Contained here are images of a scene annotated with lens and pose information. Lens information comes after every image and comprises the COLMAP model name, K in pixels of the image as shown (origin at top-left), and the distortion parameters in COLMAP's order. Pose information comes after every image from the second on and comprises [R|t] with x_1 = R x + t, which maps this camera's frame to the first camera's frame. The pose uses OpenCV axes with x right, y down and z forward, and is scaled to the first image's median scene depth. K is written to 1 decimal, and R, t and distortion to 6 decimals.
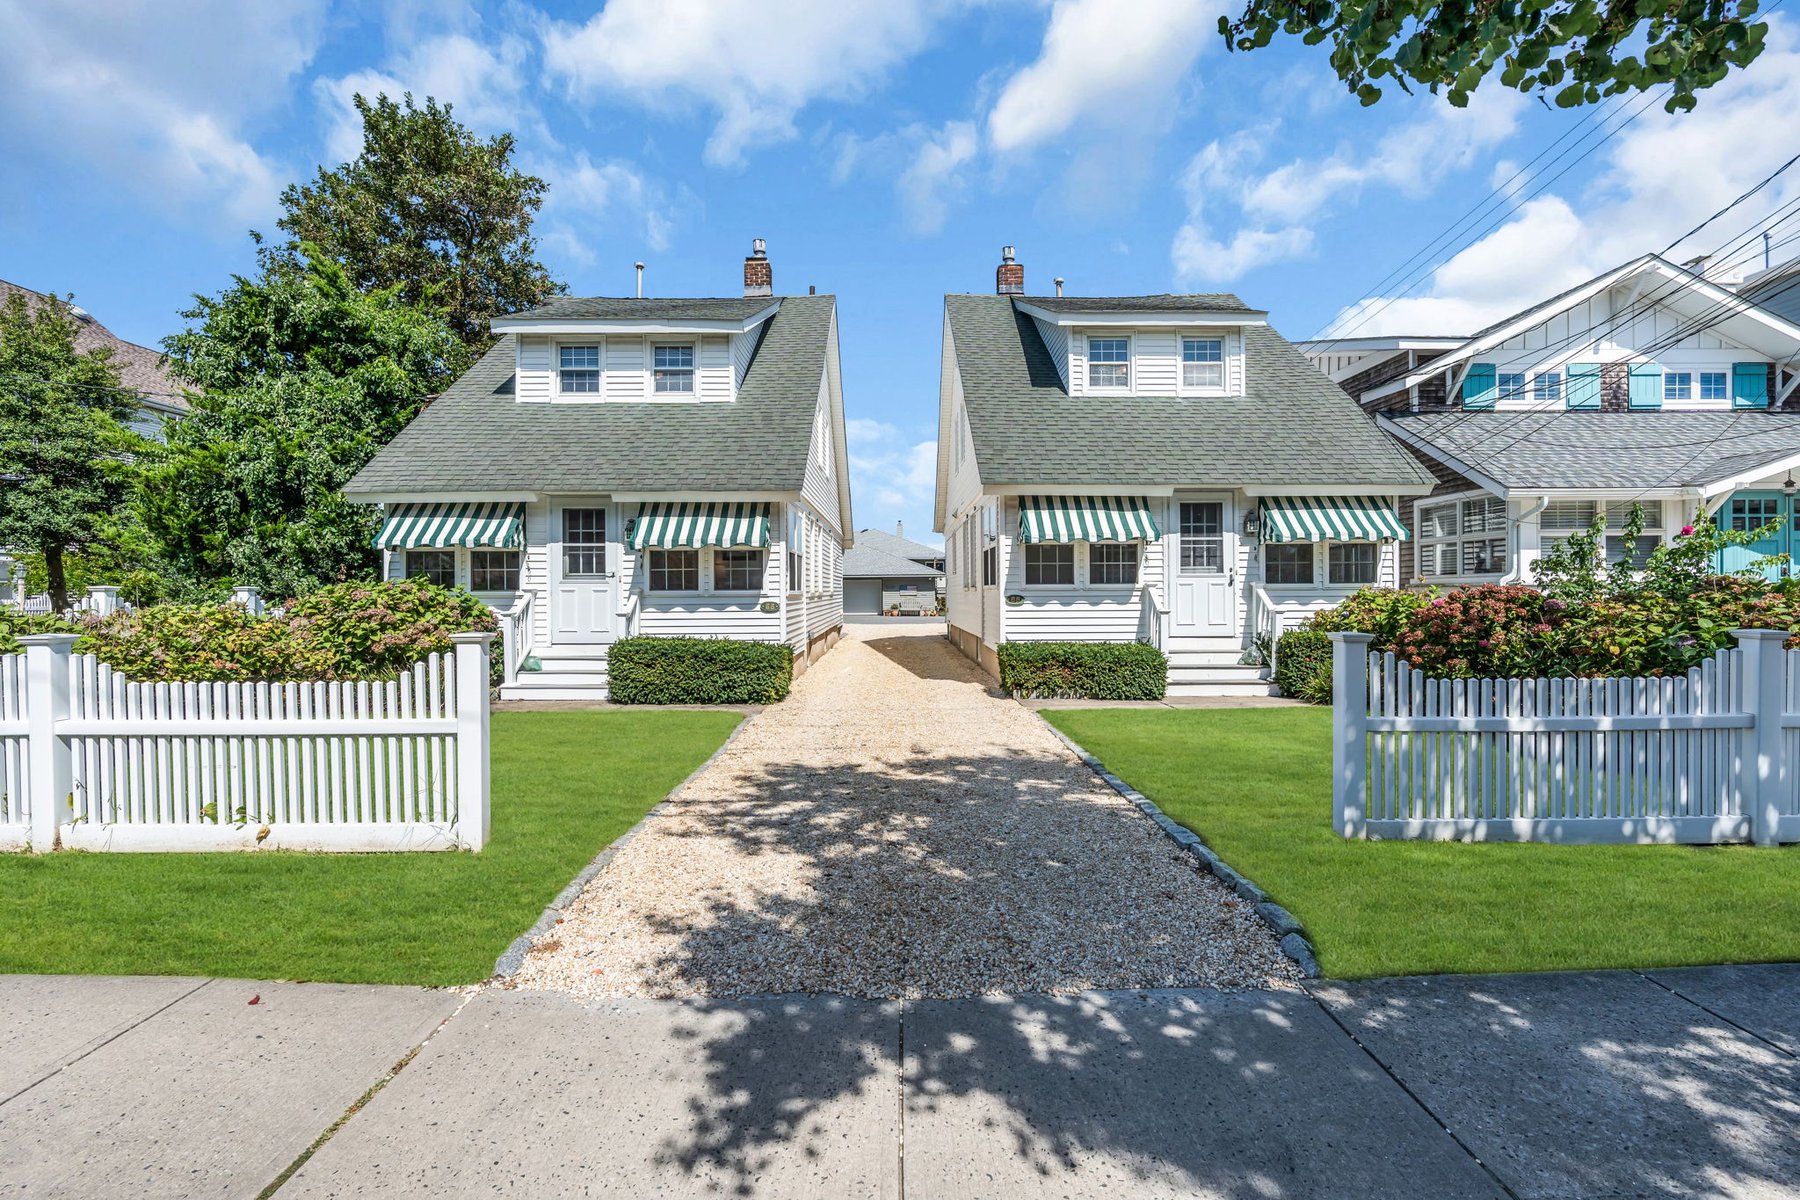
lens RADIAL K [[807.9, 0, 900.0], [0, 807.9, 600.0], [0, 0, 1]] dist [-0.000992, -0.000128]
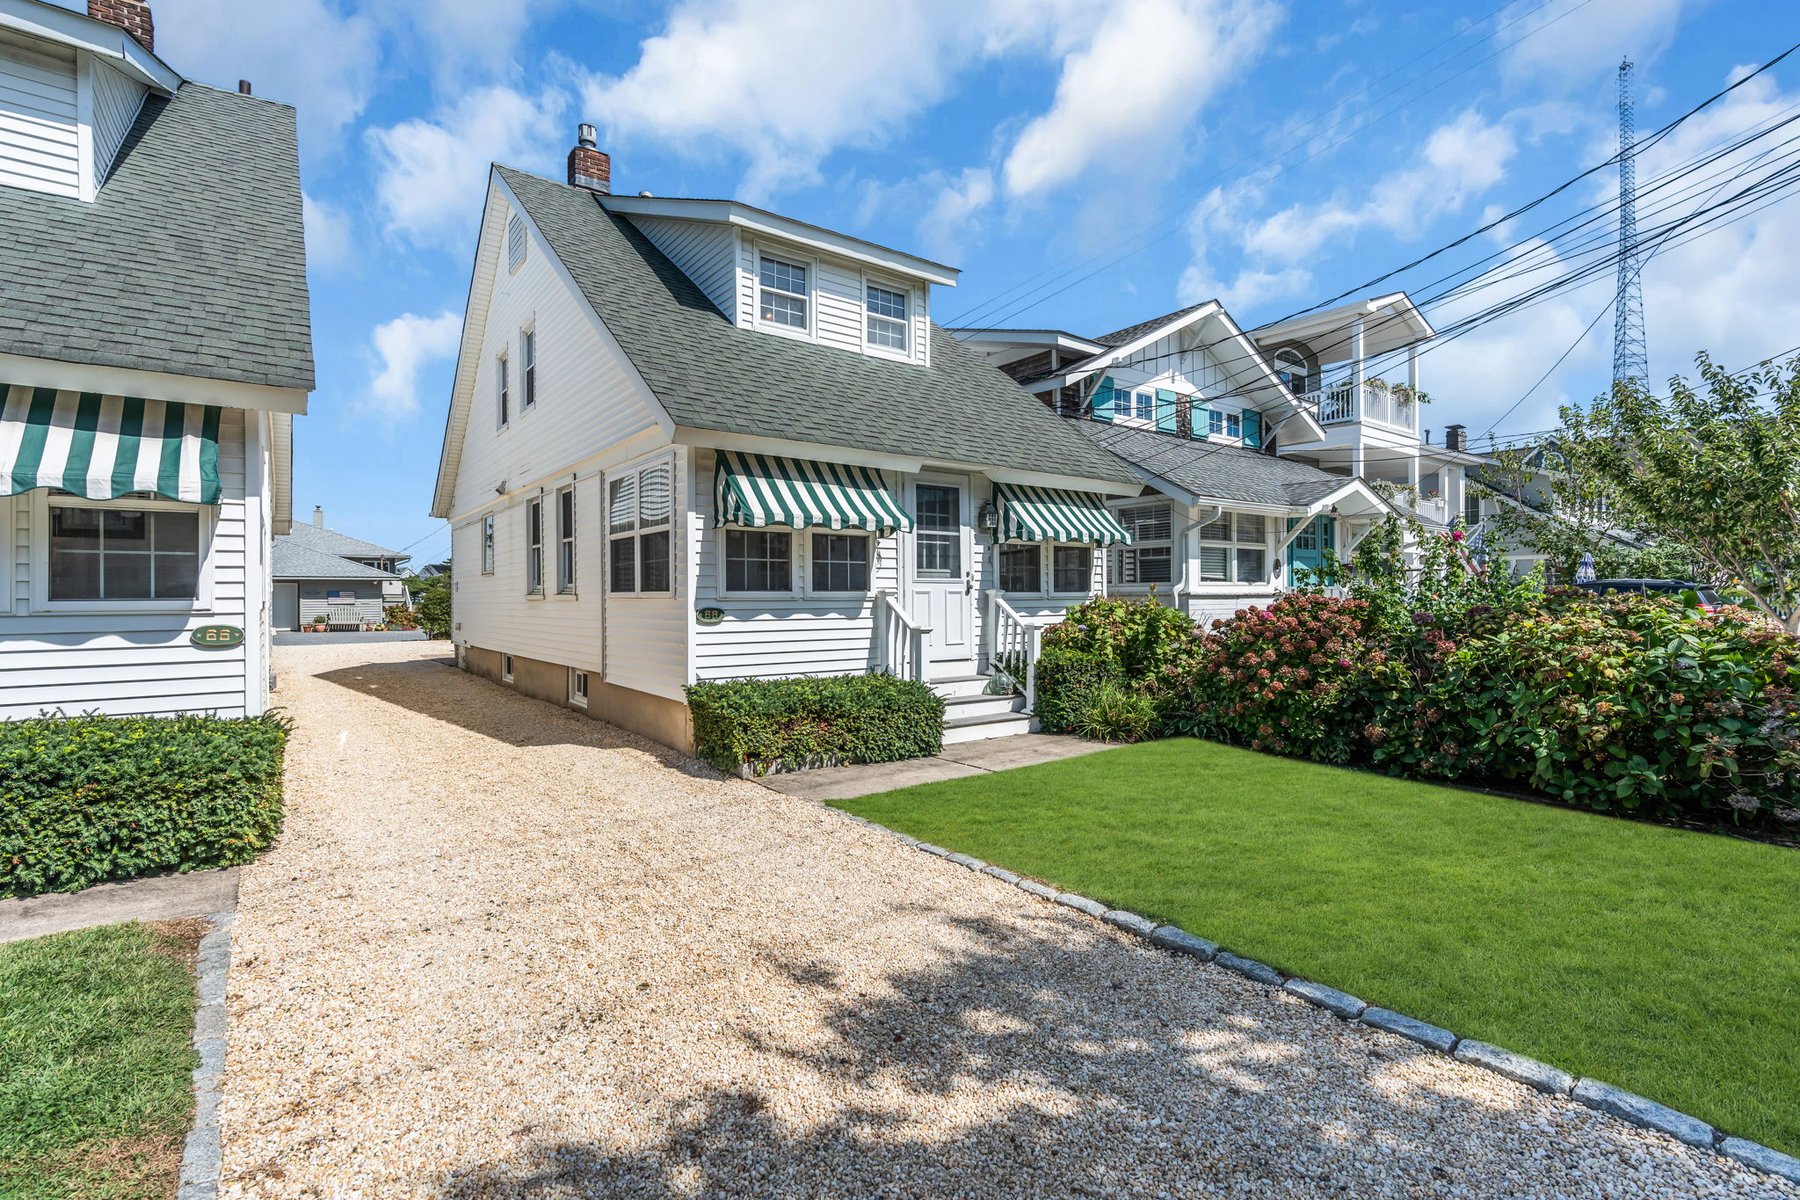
lens RADIAL K [[814.0, 0, 868.3], [0, 814.0, 593.6], [0, 0, 1]] dist [-0.001407, -0.000510]
pose [[0.811797, 0.004862, 0.583919, -0.130991], [0.004739, 0.999878, -0.014914, -0.007078], [-0.583920, 0.014874, 0.811675, 0.408668]]
